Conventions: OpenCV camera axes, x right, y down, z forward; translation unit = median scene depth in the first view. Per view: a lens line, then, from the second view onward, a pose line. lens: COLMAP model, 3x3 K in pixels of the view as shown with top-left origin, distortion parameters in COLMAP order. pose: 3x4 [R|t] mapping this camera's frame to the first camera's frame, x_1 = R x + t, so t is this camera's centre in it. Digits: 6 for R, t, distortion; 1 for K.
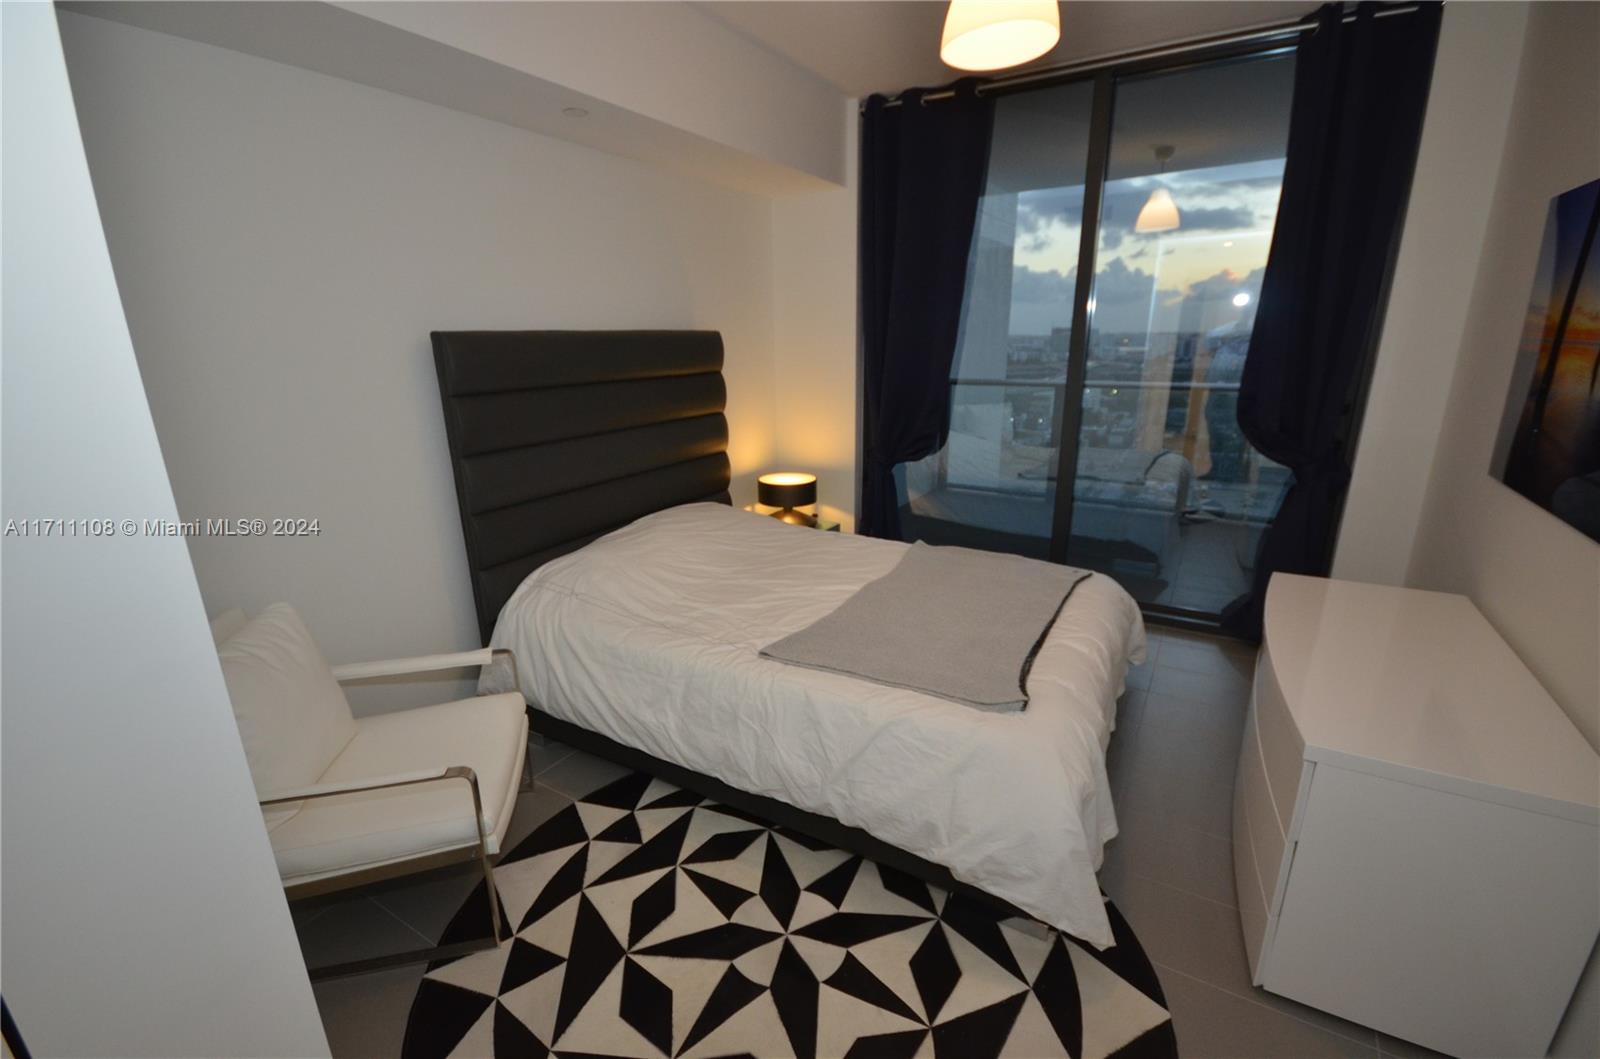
lens RADIAL K [[666.9, 0, 802.9], [0, 666.9, 531.5], [0, 0, 1]] dist [0.000539, -0.000084]
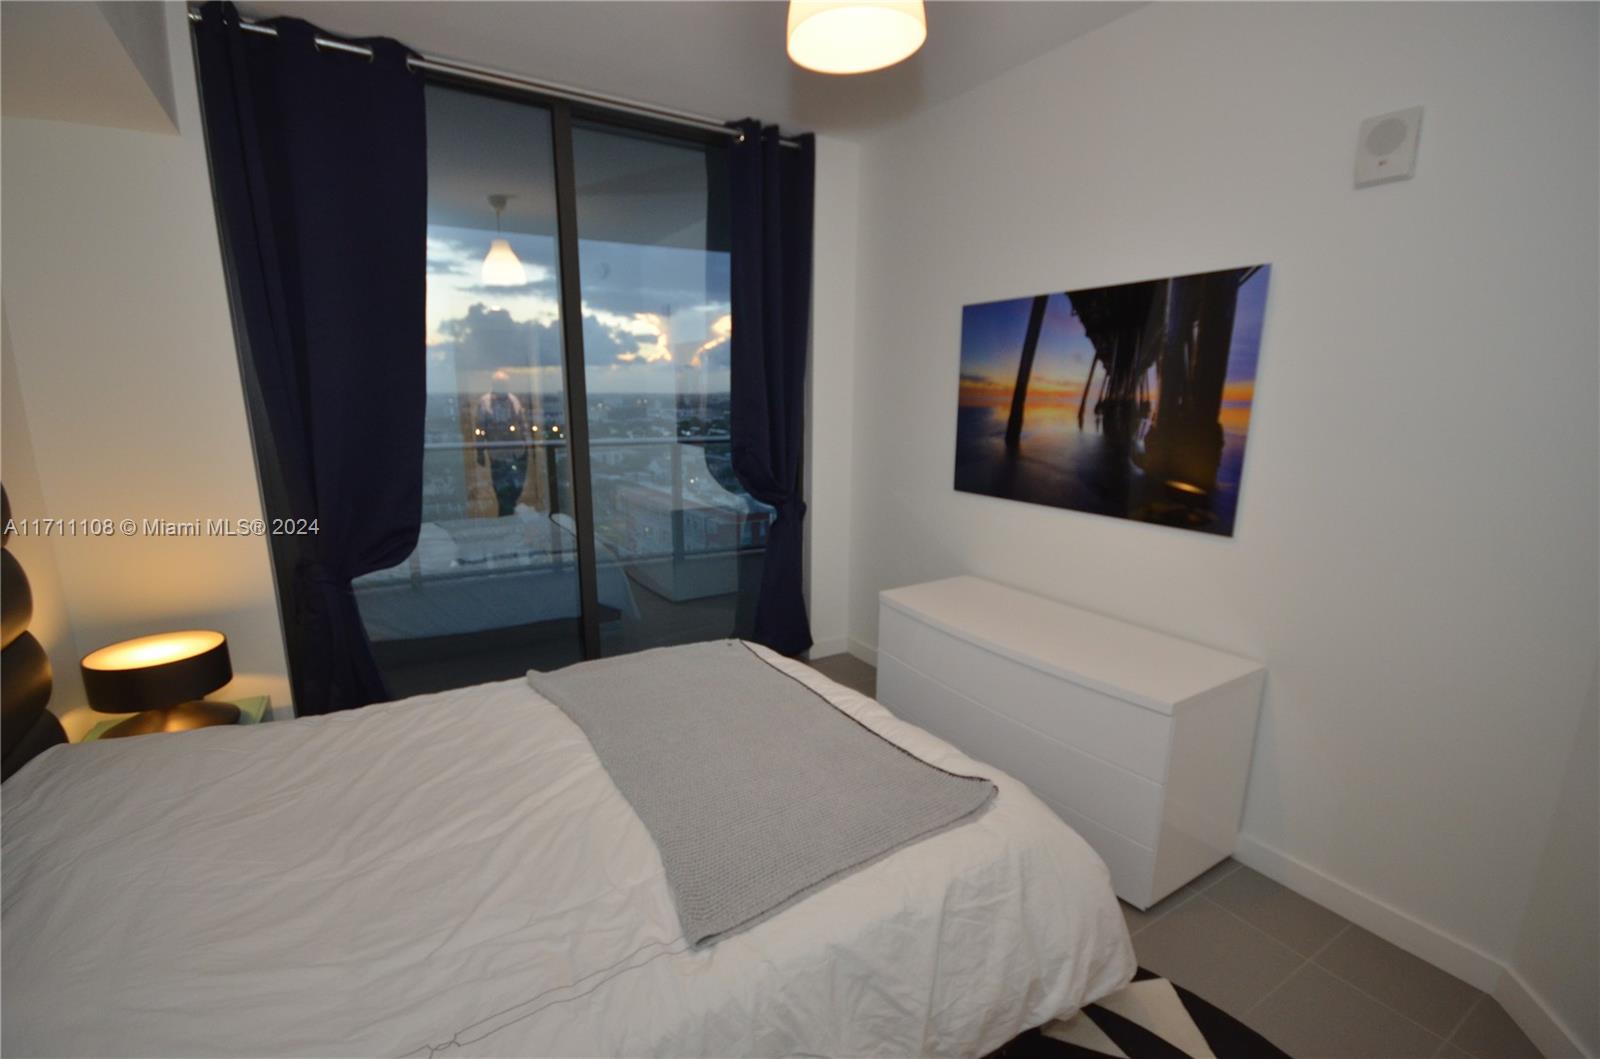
lens RADIAL K [[696.1, 0, 793.9], [0, 696.1, 518.1], [0, 0, 1]] dist [0.017965, -0.019673]
pose [[0.490523, -0.149524, 0.858504, -0.287542], [0.237066, 0.970911, 0.033648, -0.100010], [-0.838562, 0.187017, 0.511701, 0.341915]]
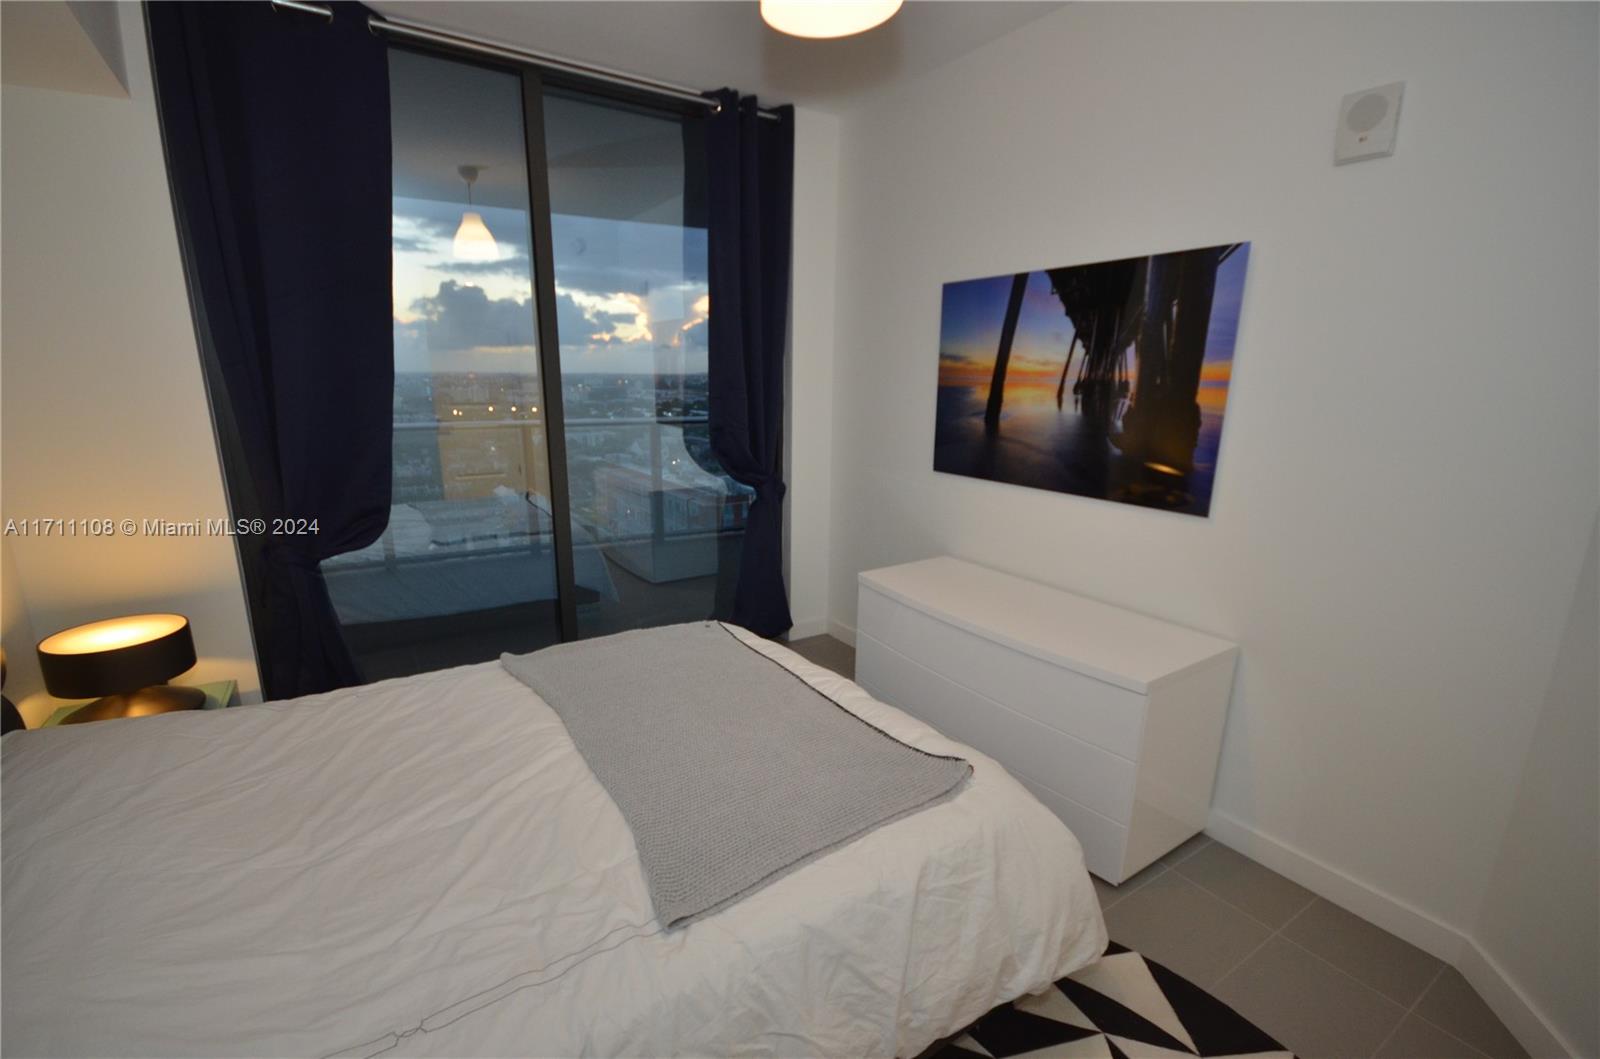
lens RADIAL K [[696.1, 0, 793.9], [0, 696.1, 518.1], [0, 0, 1]] dist [0.017965, -0.019673]
pose [[0.469181, -0.171608, 0.866268, -0.279274], [0.235801, 0.969667, 0.064379, -0.096876], [-0.851039, 0.174061, 0.495415, 0.341738]]
